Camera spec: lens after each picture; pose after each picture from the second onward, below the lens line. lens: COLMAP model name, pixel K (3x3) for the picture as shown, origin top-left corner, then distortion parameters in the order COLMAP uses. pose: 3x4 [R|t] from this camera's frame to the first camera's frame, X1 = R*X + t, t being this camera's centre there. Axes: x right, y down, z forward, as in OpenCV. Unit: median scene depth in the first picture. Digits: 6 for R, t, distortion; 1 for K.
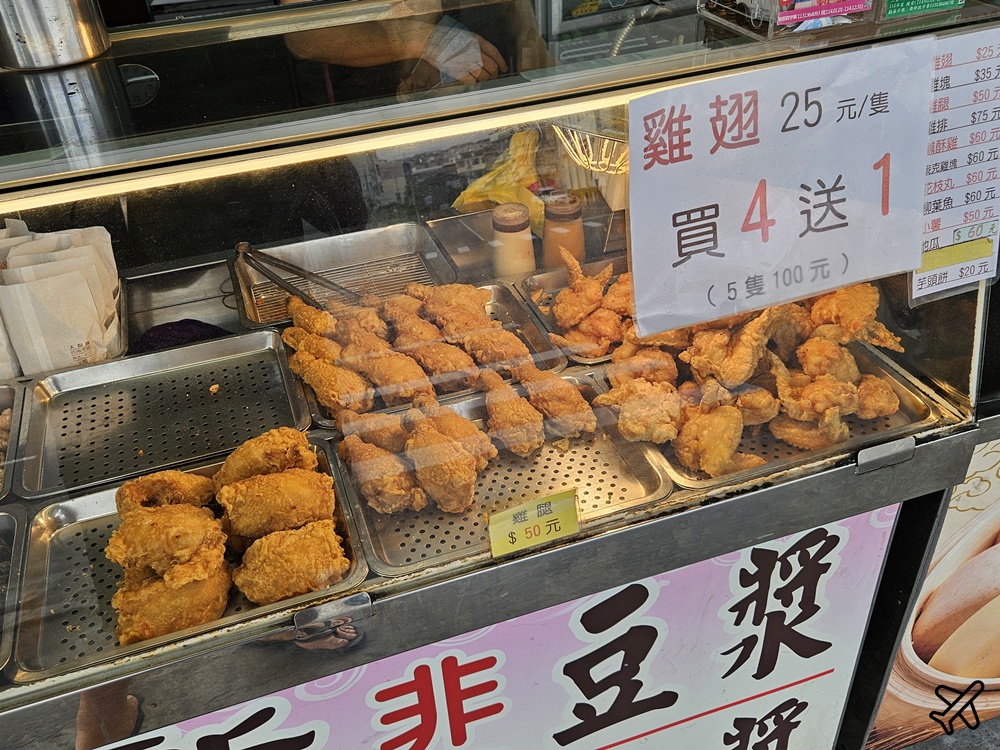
lens RADIAL K [[915.0, 0, 498.7], [0, 915.0, 384.2], [0, 0, 1]] dist [0.020439, 0.000000]
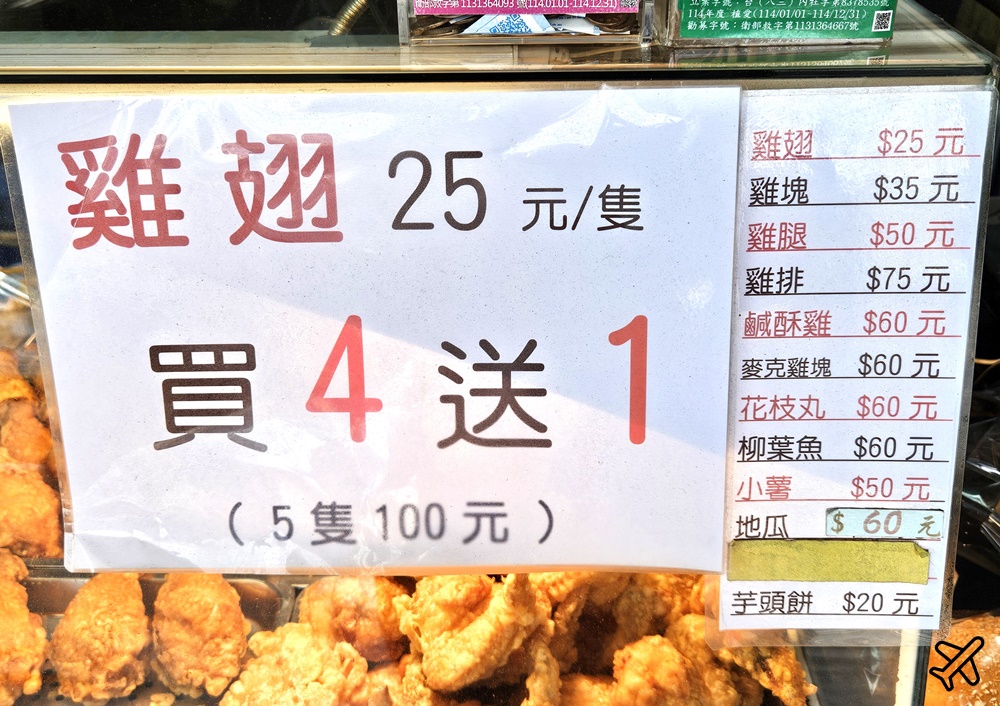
lens RADIAL K [[1169.6, 0, 501.6], [0, 1169.6, 347.4], [0, 0, 1]] dist [0.068625, 0.000000]
pose [[0.938412, 0.208461, -0.275549, 0.537275], [-0.237072, 0.968625, -0.074580, -0.179693], [0.251356, 0.135312, 0.958390, 0.429042]]
